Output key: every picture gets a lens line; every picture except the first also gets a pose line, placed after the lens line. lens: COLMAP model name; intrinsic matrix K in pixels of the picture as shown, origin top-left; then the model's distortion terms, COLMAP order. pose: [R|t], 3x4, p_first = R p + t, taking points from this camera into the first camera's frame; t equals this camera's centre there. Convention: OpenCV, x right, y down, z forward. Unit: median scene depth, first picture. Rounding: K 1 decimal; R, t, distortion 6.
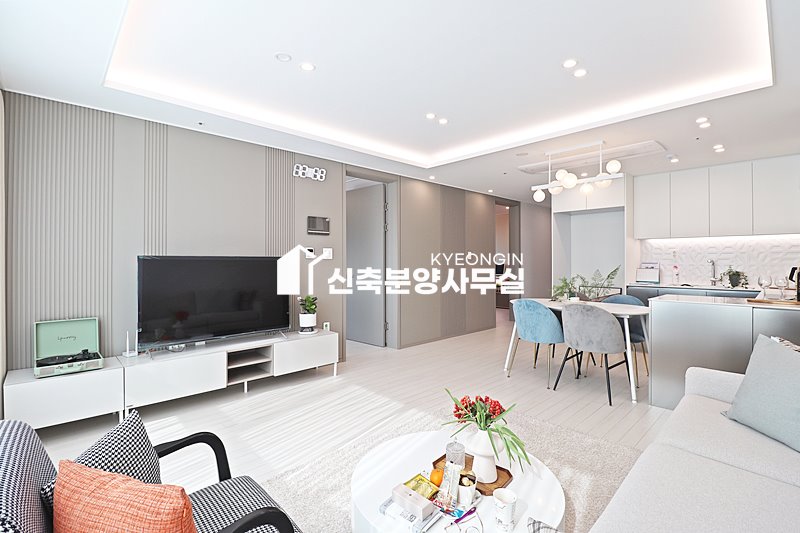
lens RADIAL K [[373.2, 0, 396.3], [0, 373.2, 262.7], [0, 0, 1]] dist [-0.009603, -0.002555]
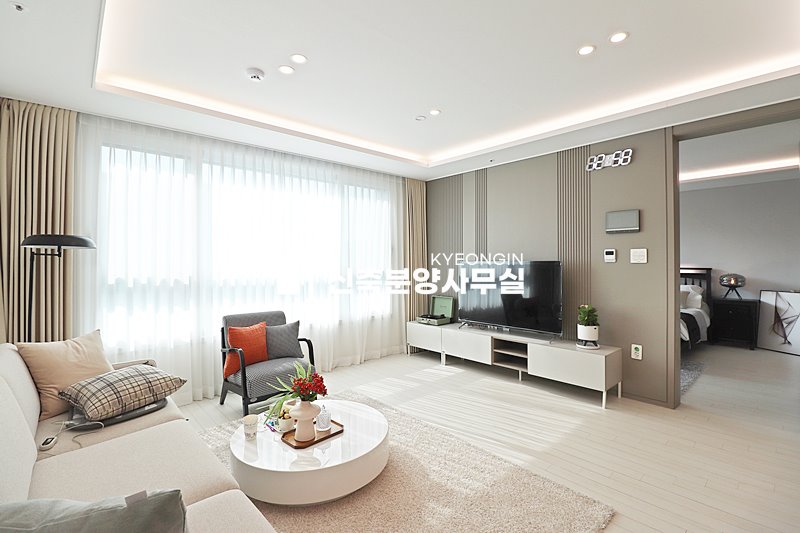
lens RADIAL K [[373.2, 0, 401.3], [0, 373.2, 259.9], [0, 0, 1]] dist [-0.009603, -0.002555]
pose [[-0.038881, -0.001312, -0.999243, 0.772106], [0.005967, 0.999981, -0.001545, -0.022343], [0.999226, -0.006023, -0.038873, 0.695371]]
